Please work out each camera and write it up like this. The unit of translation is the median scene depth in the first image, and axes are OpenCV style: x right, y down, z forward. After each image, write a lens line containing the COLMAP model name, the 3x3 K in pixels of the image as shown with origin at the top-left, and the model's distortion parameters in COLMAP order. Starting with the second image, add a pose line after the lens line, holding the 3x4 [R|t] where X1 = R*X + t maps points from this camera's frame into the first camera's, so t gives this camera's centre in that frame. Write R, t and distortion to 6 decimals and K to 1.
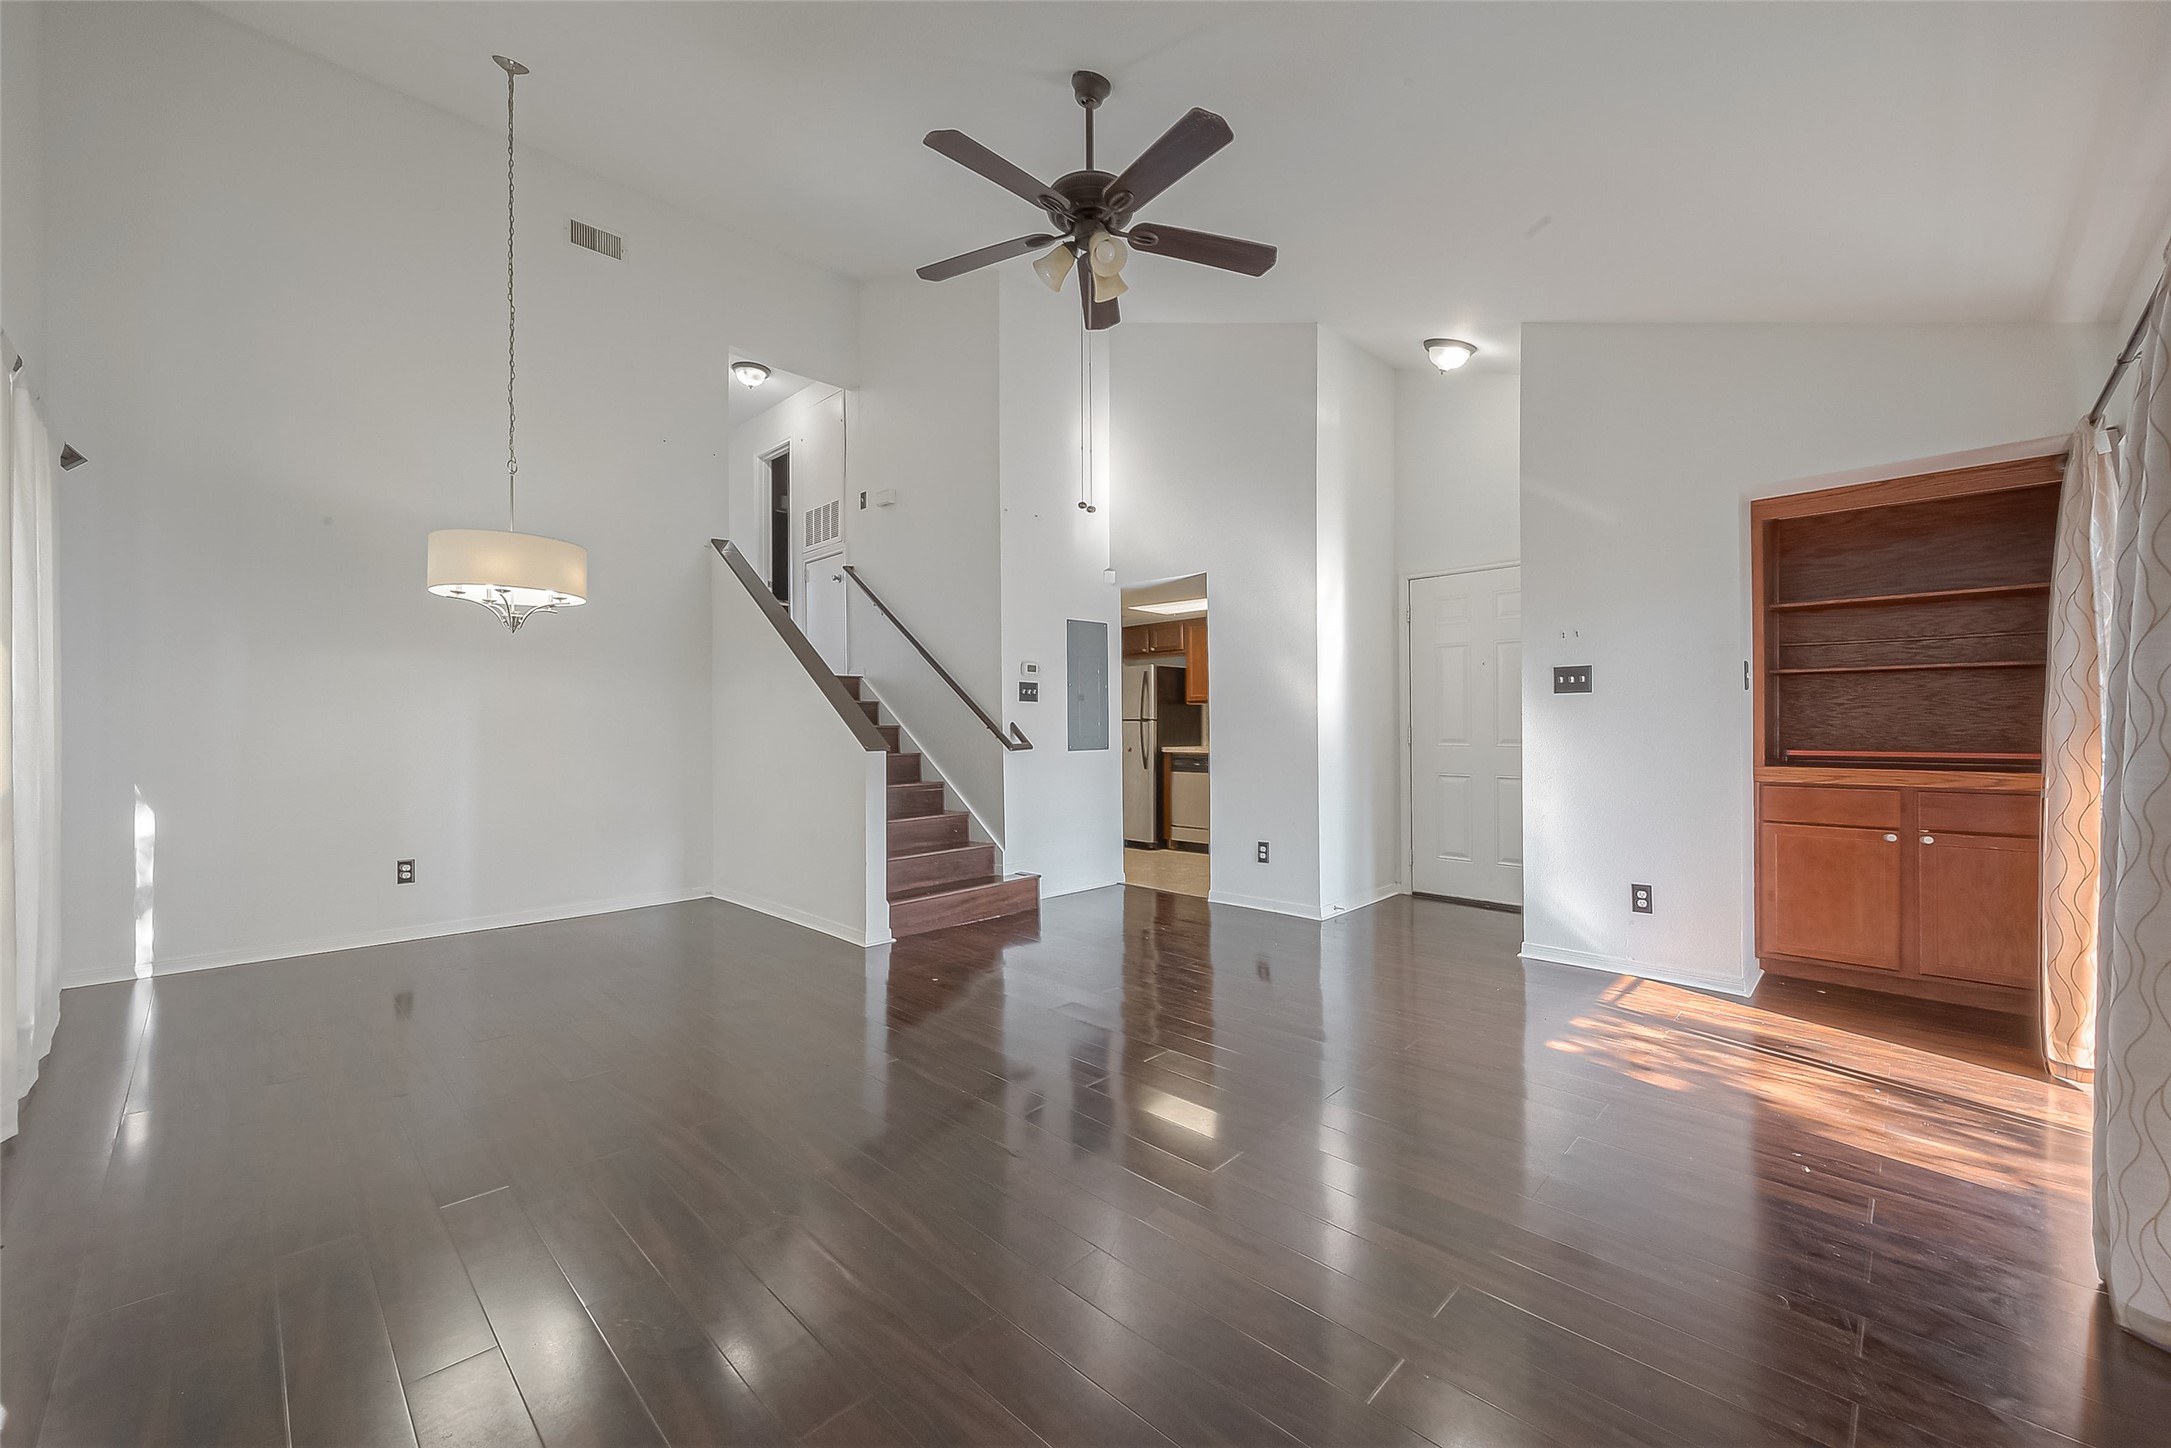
lens RADIAL K [[869.6, 0, 1055.1], [0, 869.6, 717.8], [0, 0, 1]] dist [-0.001631, -0.000131]
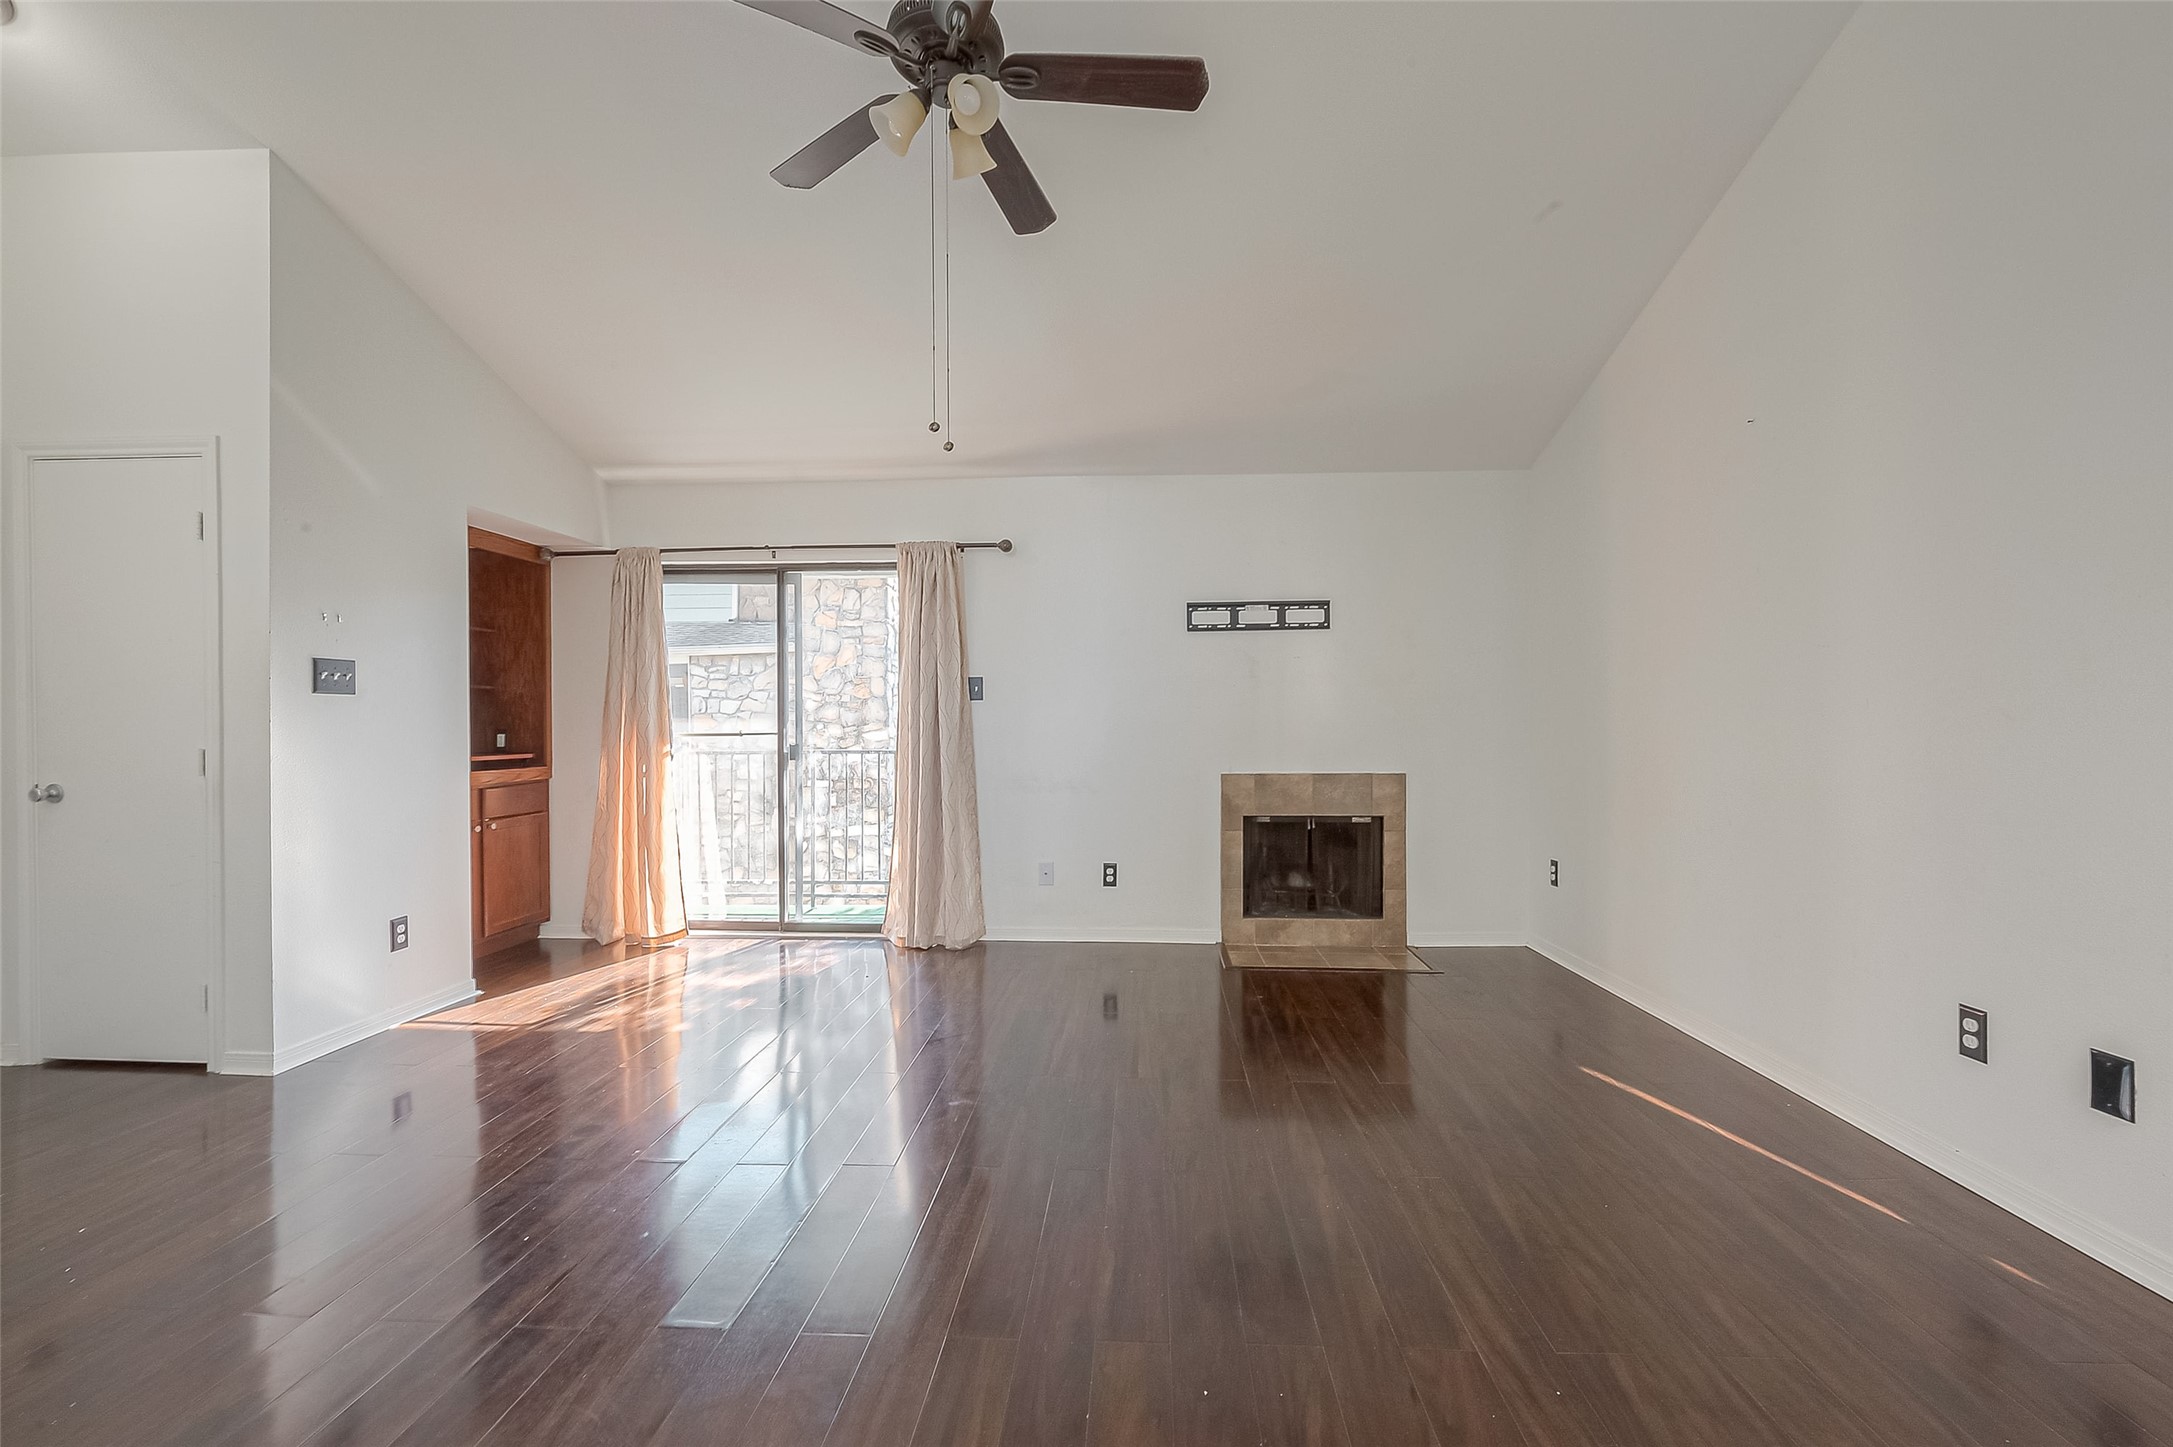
lens RADIAL K [[884.5, 0, 1107.4], [0, 884.5, 732.7], [0, 0, 1]] dist [0.001172, -0.000052]
pose [[-0.698860, 0.002451, 0.715254, -0.424533], [0.004466, 0.999990, 0.000938, 0.007850], [-0.715244, 0.003850, -0.698864, 1.025923]]
